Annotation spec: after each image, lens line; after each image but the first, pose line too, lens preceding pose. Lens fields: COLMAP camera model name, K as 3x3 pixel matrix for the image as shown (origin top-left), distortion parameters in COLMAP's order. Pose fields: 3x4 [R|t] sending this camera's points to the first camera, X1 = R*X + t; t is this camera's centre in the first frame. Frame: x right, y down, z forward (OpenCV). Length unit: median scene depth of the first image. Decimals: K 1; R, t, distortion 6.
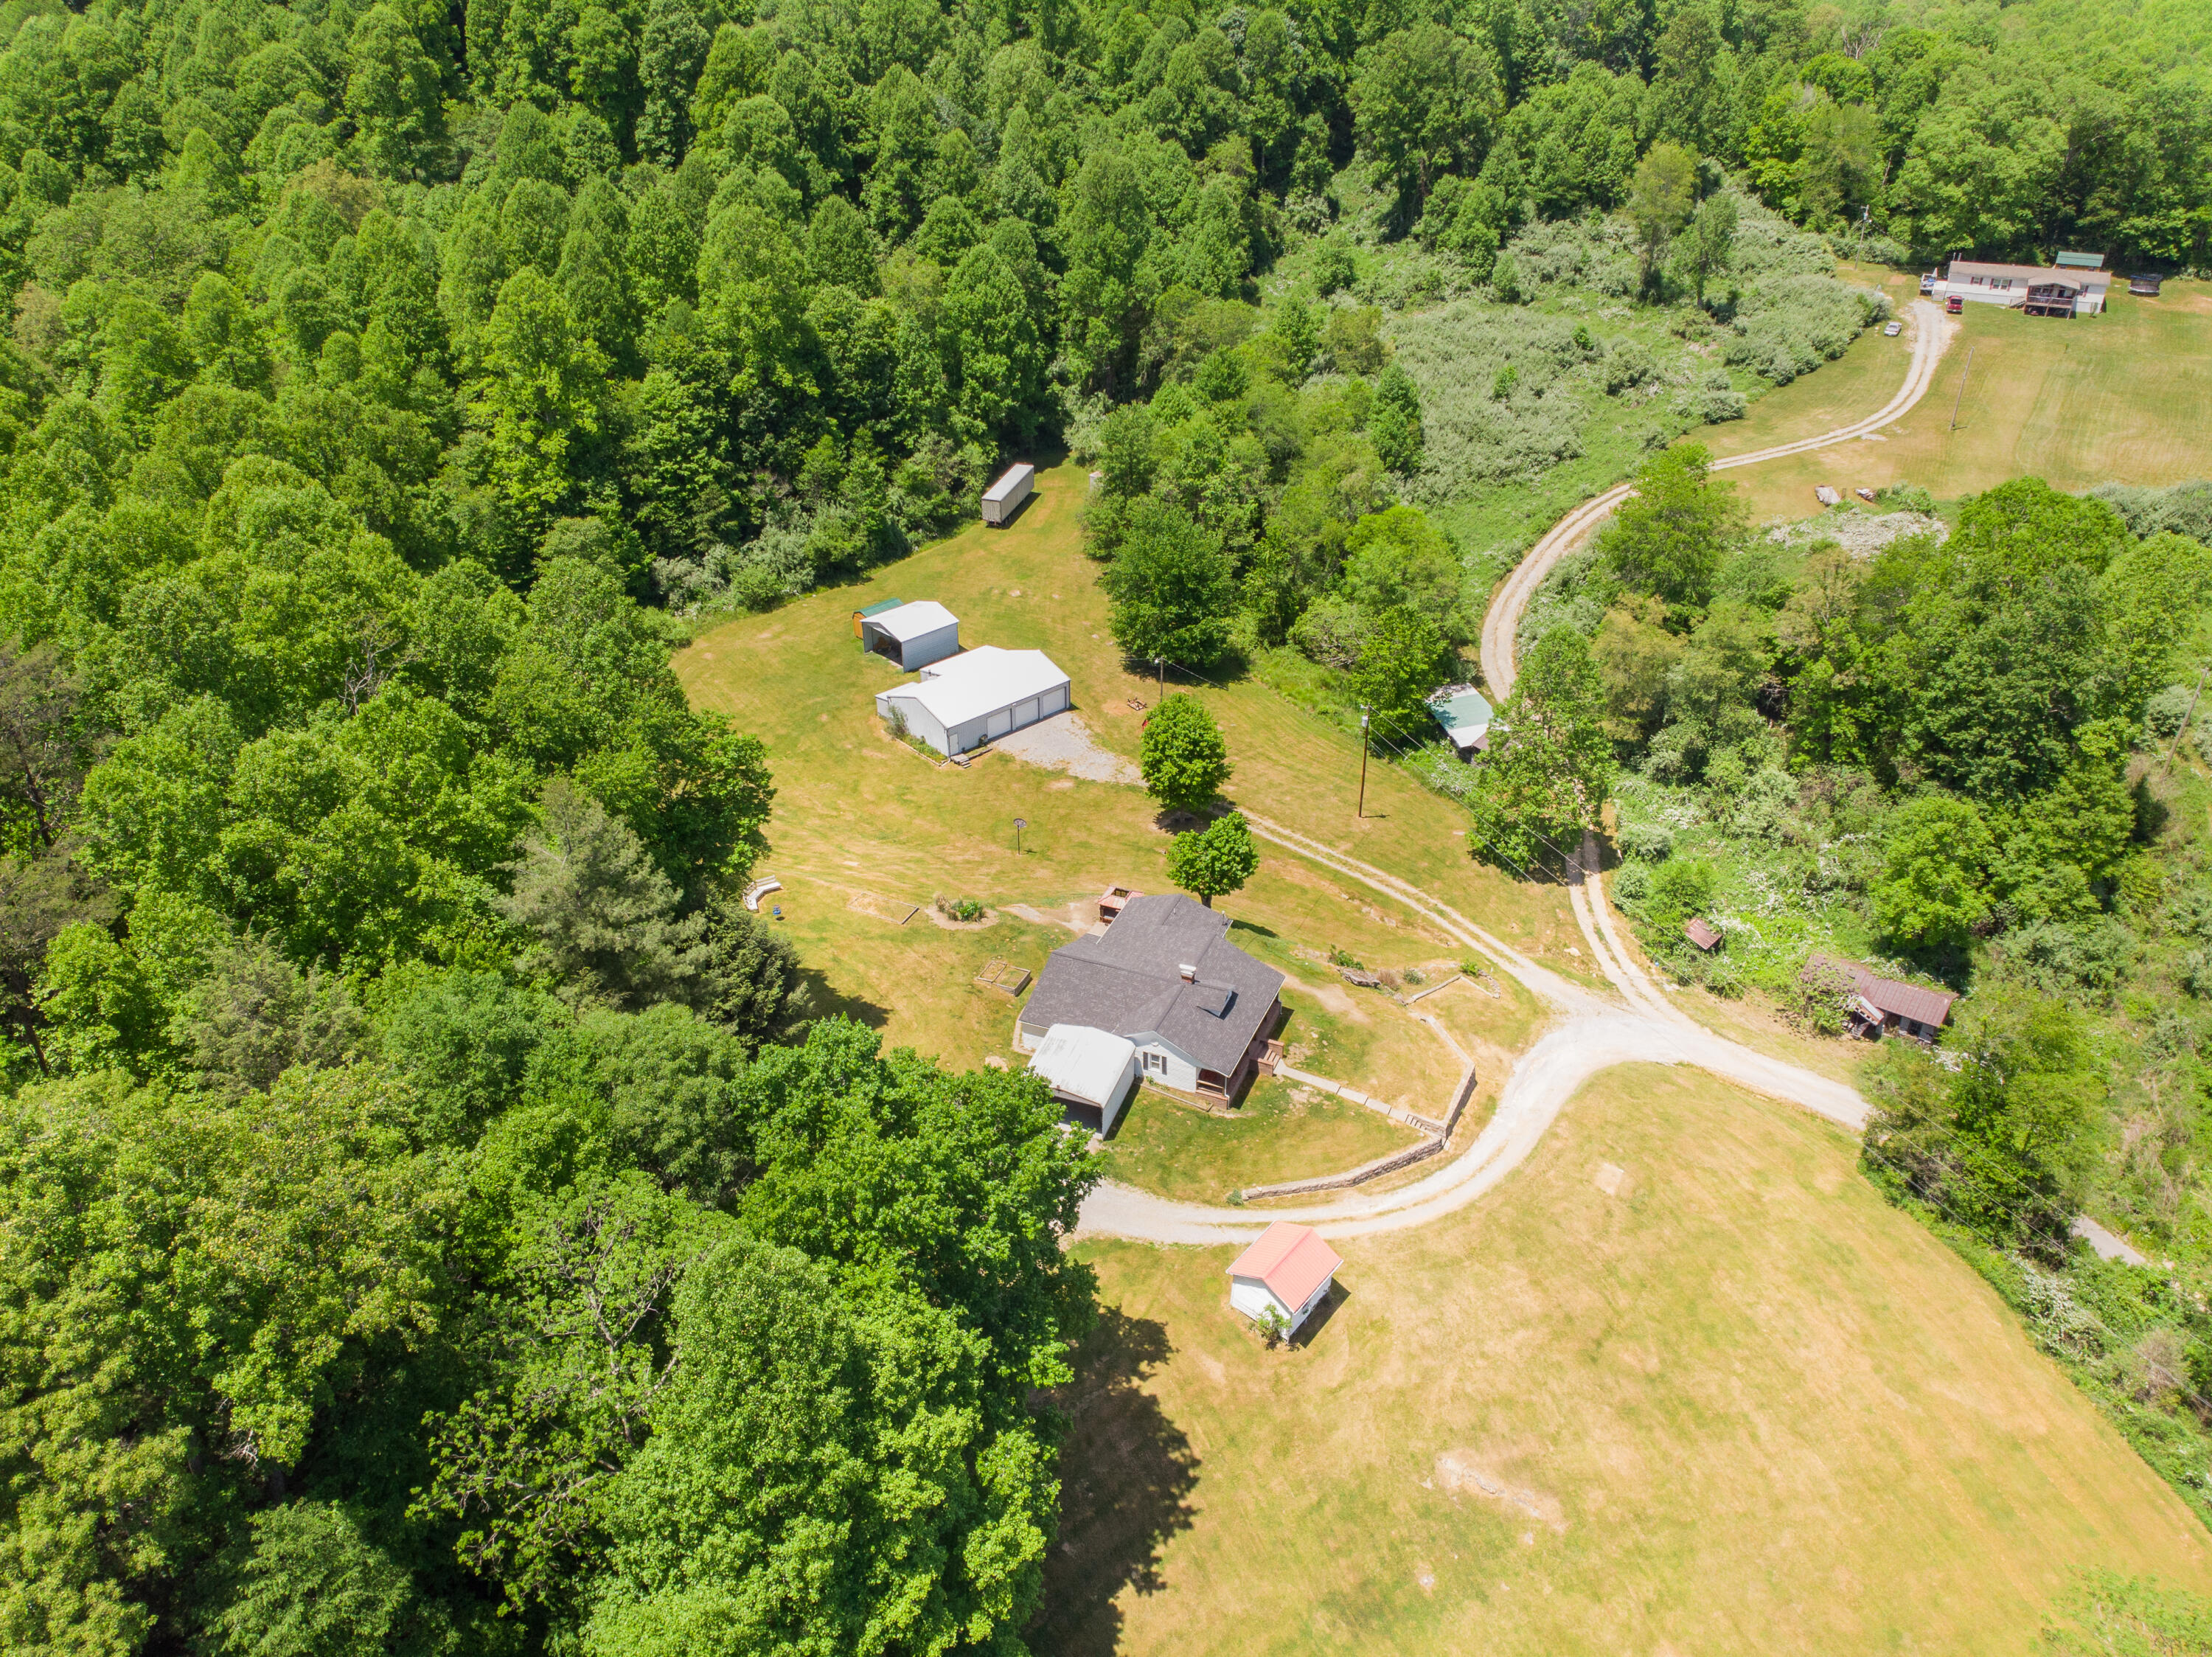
lens RADIAL K [[1605.5, 0, 1098.7], [0, 1605.5, 825.6], [0, 0, 1]] dist [0.008501, 0.004709]
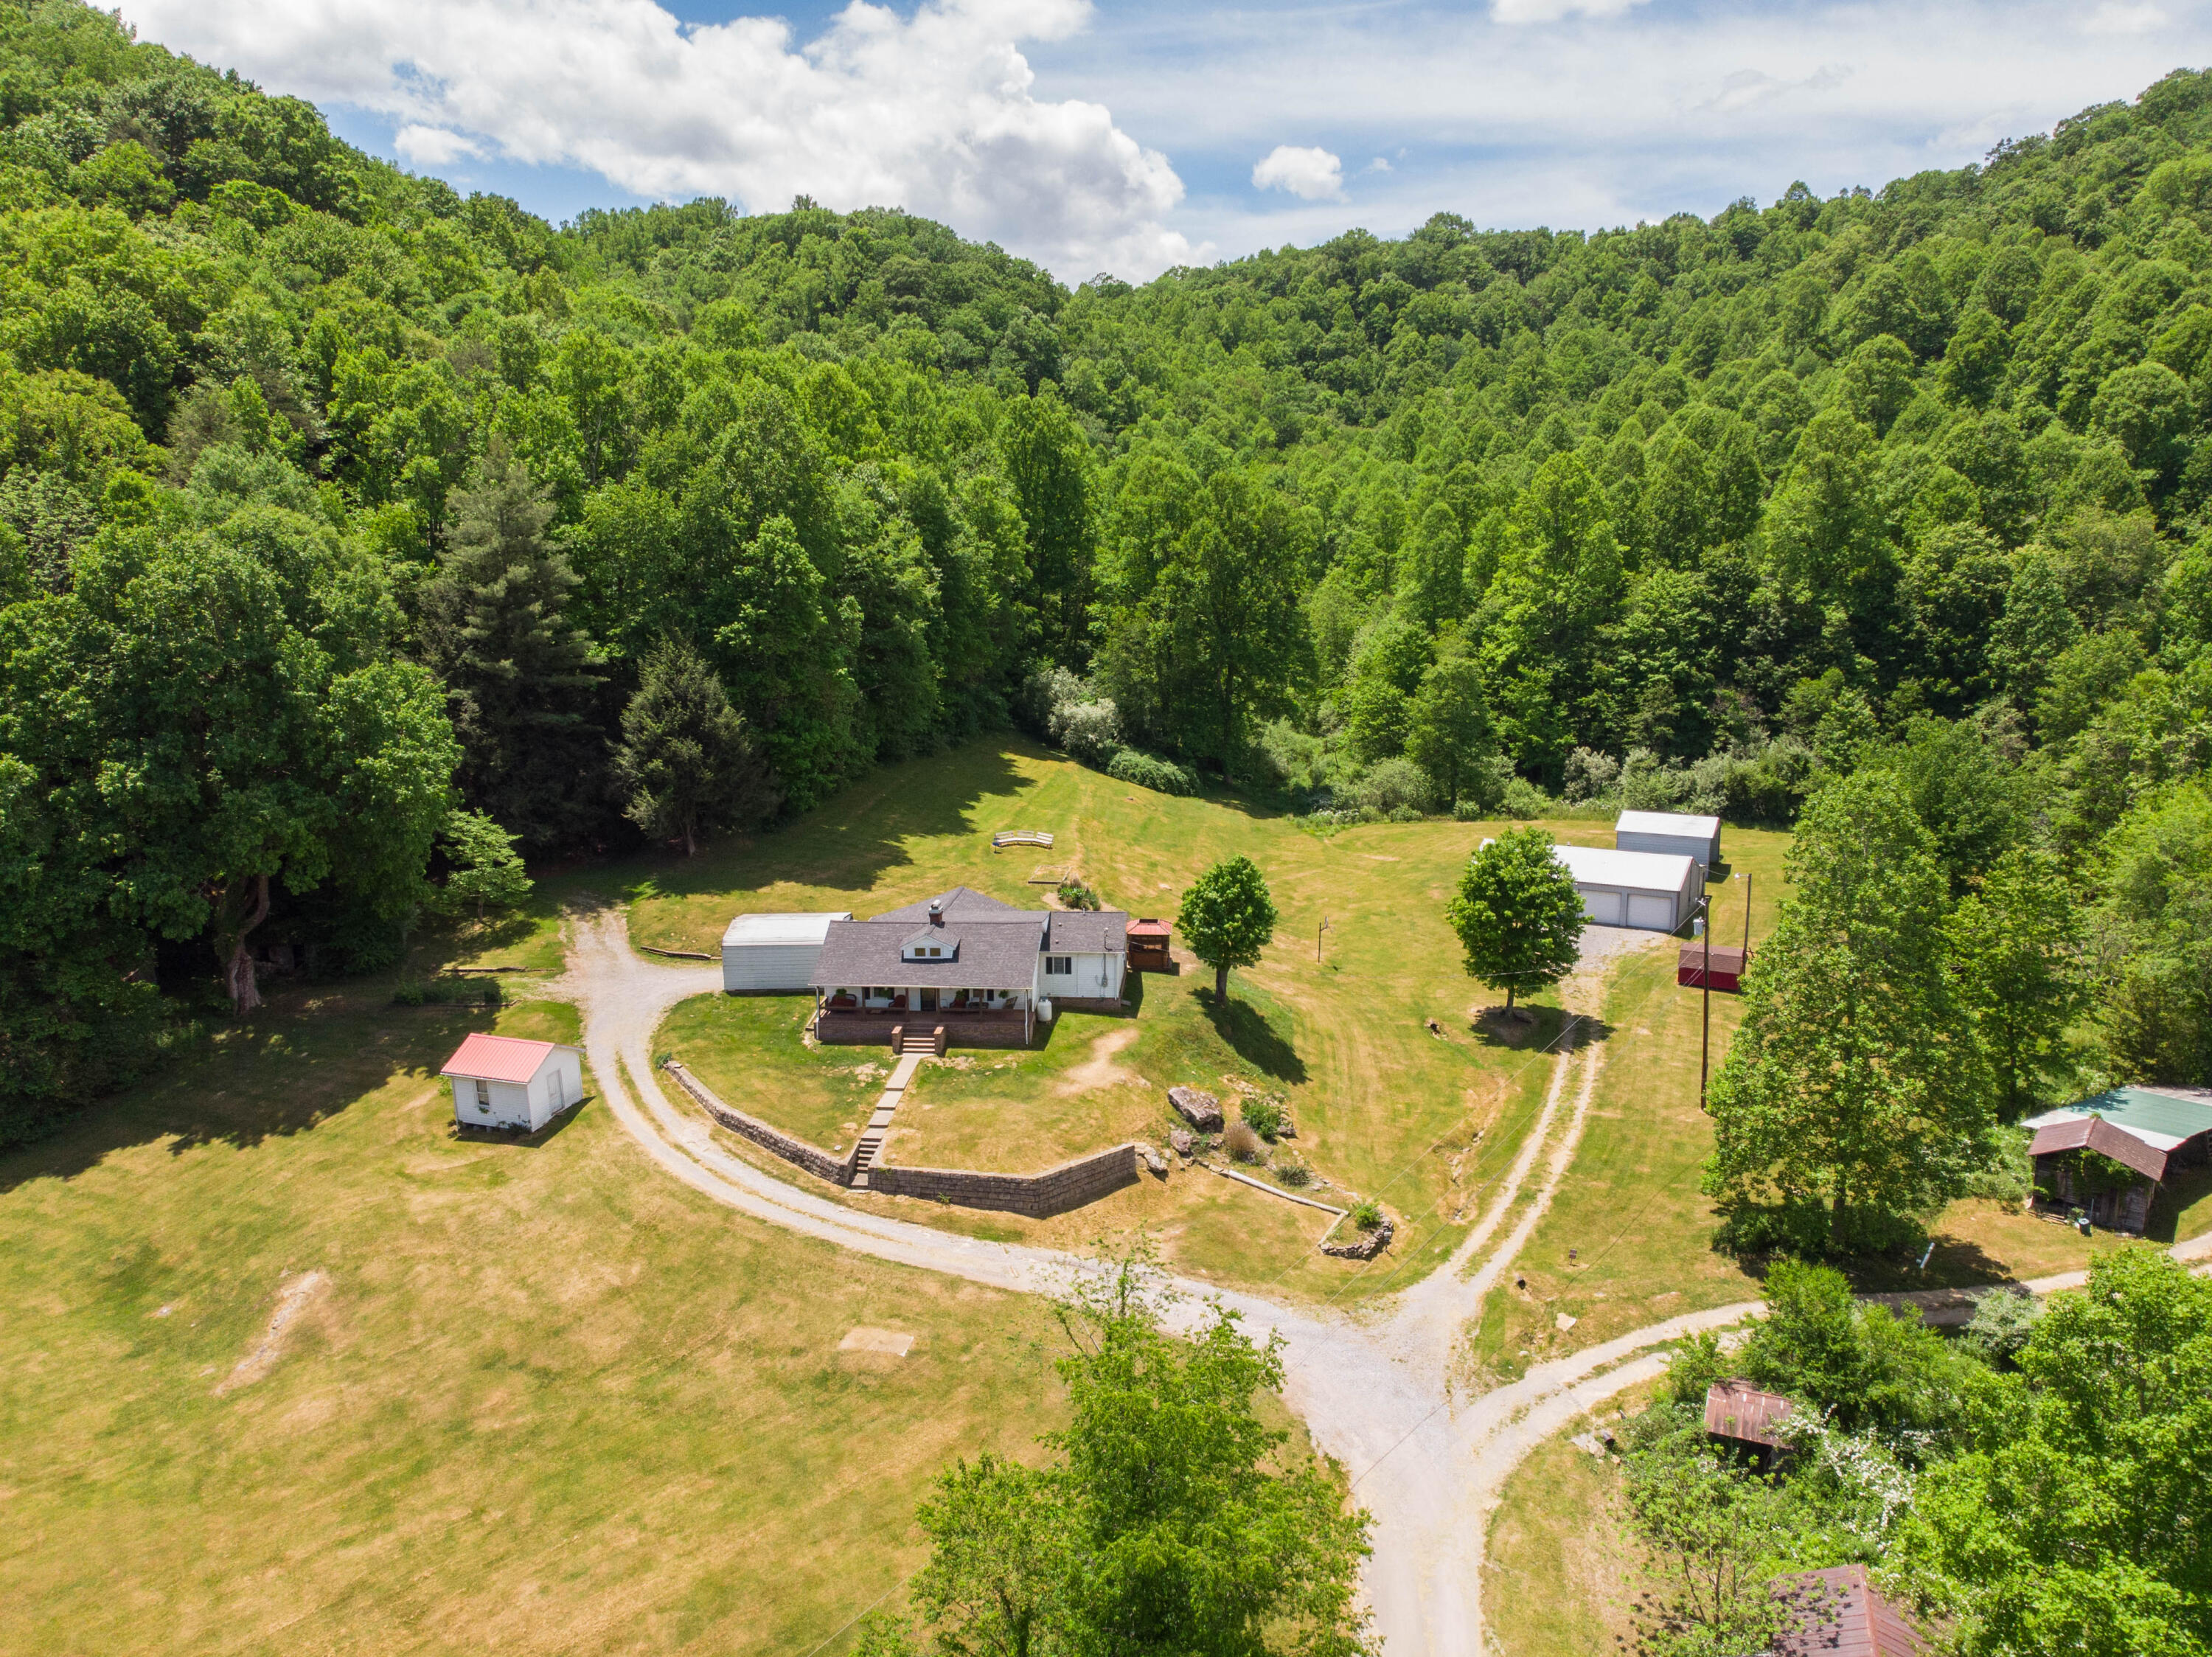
lens RADIAL K [[1605.5, 0, 1102.1], [0, 1605.5, 829.8], [0, 0, 1]] dist [0.008501, 0.004709]
pose [[0.338831, 0.188104, -0.921851, 0.454426], [-0.482550, 0.875867, 0.001357, 0.007236], [0.807675, 0.444380, 0.387541, 0.400473]]
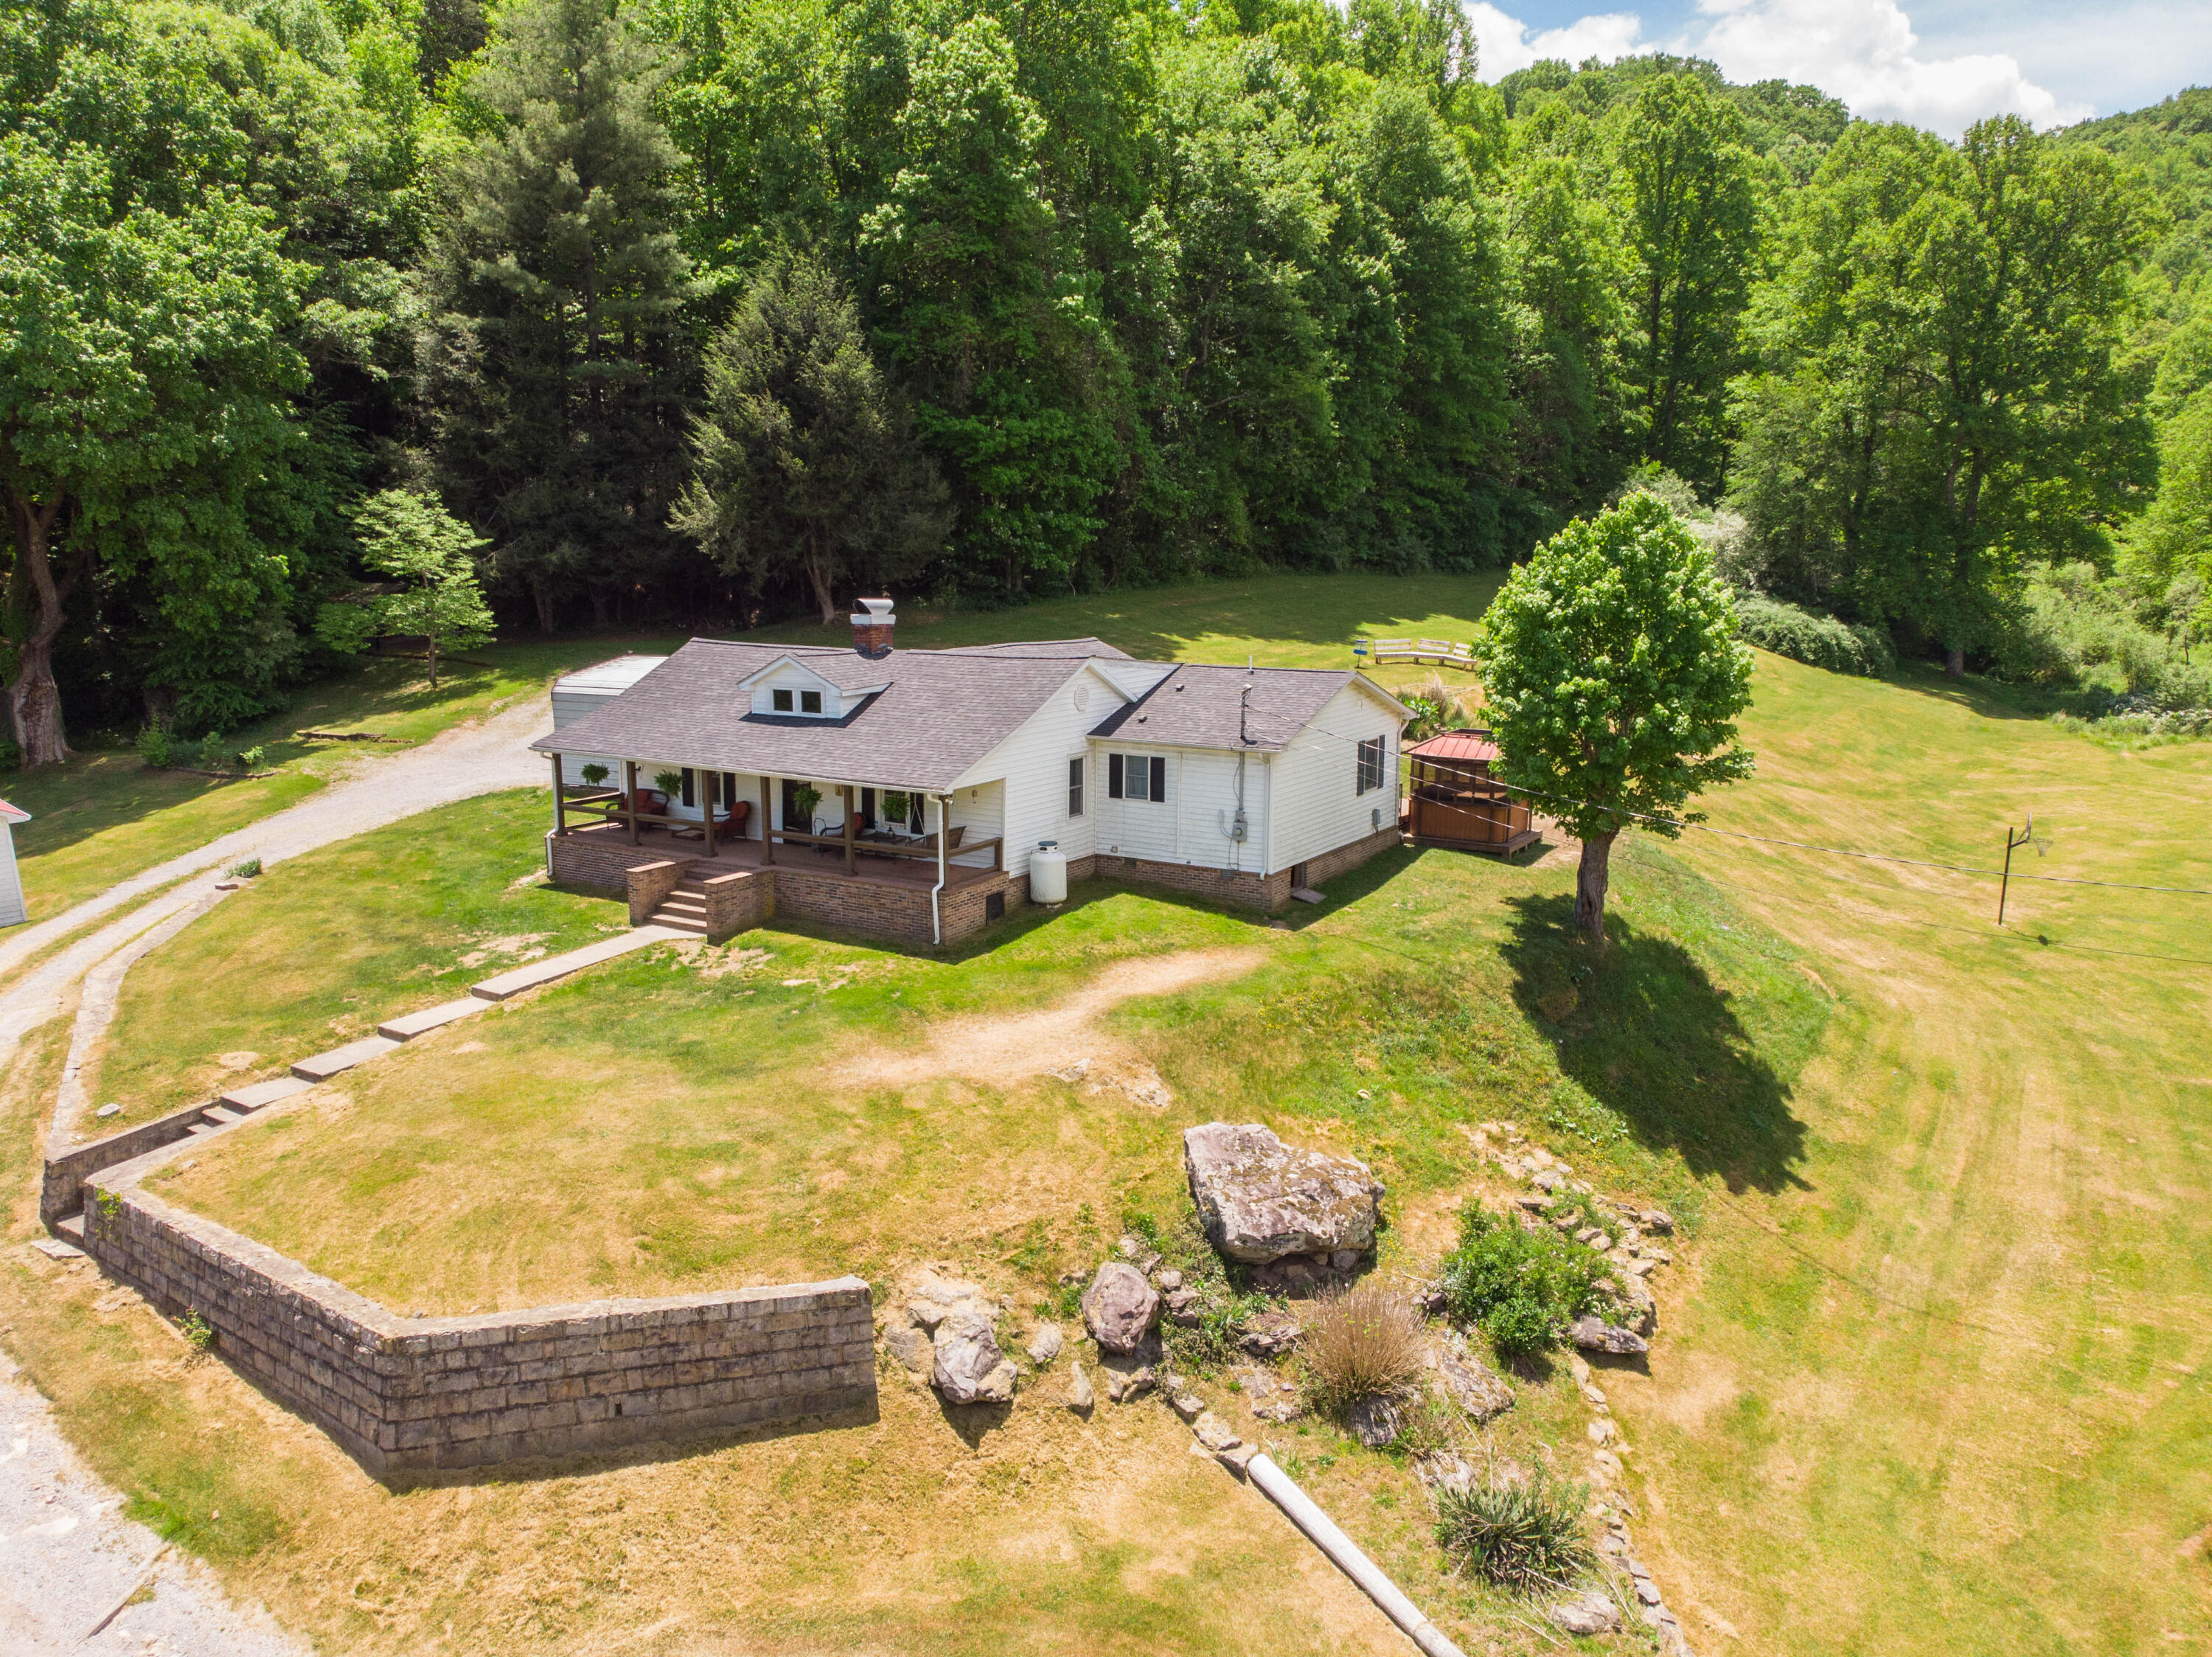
lens RADIAL K [[1605.5, 0, 1106.2], [0, 1605.5, 828.7], [0, 0, 1]] dist [0.008501, 0.004709]
pose [[-0.135995, 0.189790, -0.972361, 0.216916], [-0.508335, 0.829063, 0.232917, 0.012131], [0.850353, 0.525960, -0.016272, 0.584673]]
